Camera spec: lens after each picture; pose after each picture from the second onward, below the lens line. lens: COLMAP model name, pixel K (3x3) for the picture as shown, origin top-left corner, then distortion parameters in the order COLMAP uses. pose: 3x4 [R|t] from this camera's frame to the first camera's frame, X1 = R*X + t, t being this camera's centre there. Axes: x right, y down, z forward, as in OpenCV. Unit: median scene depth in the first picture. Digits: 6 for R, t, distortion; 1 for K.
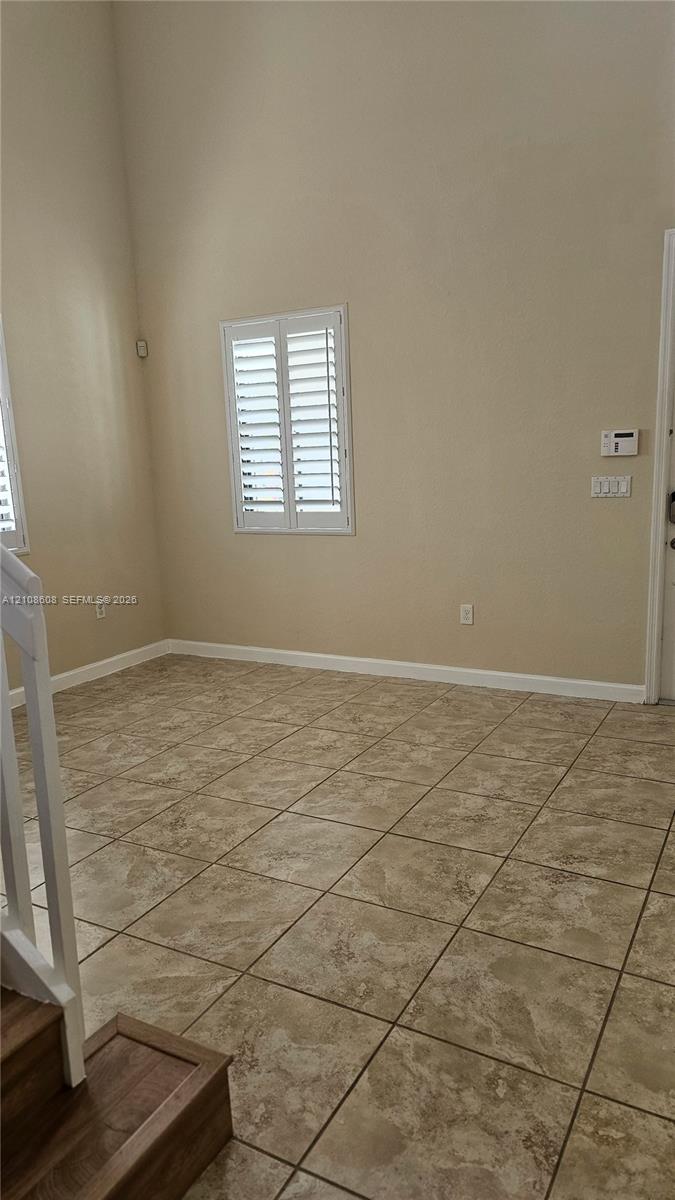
lens RADIAL K [[803.1, 0, 335.7], [0, 803.1, 603.1], [0, 0, 1]] dist [0.063872, -0.022345]
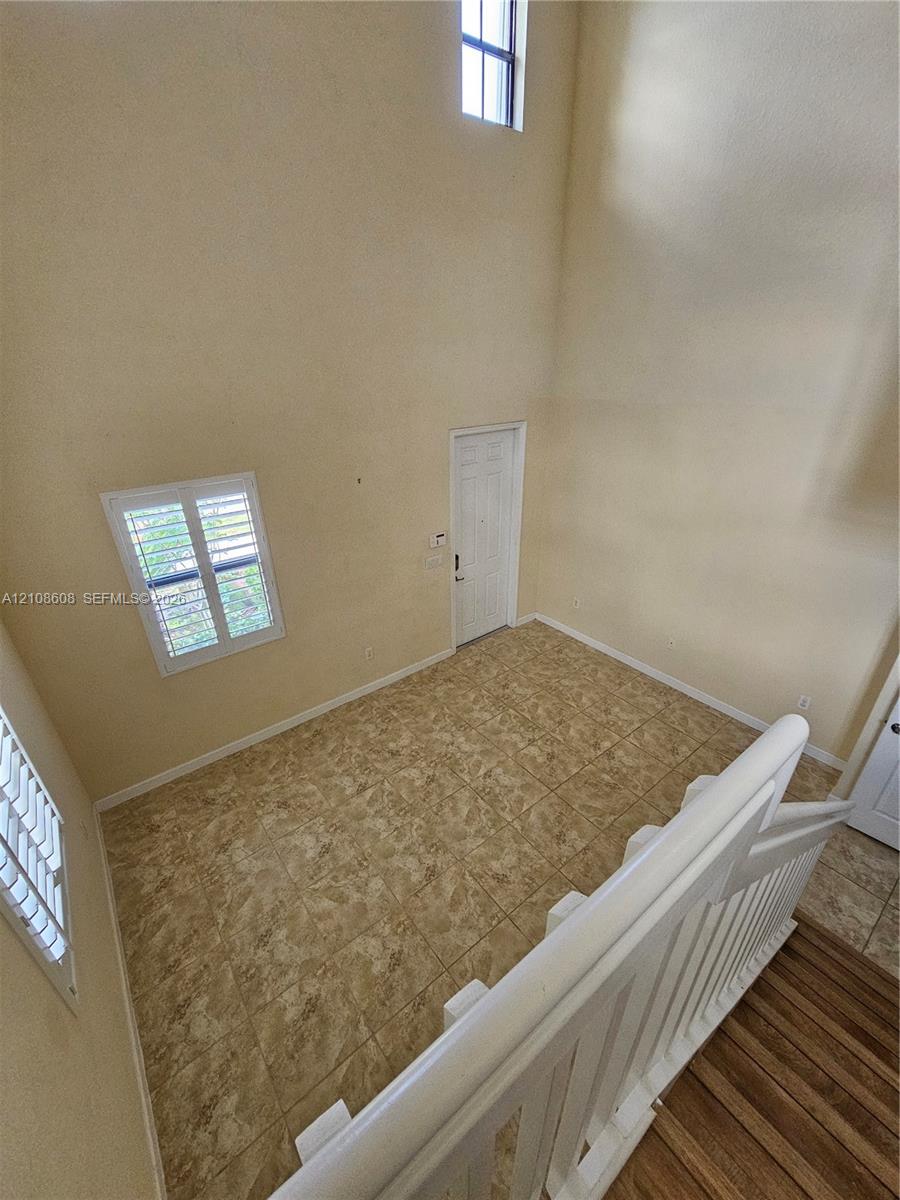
lens RADIAL K [[492.9, 0, 446.4], [0, 492.9, 600.8], [0, 0, 1]] dist [-0.001409, -0.000057]
pose [[0.394057, -0.387066, 0.833606, -0.641652], [0.175410, 0.921996, 0.345189, -0.457023], [-0.902192, 0.010199, 0.431214, 0.501823]]
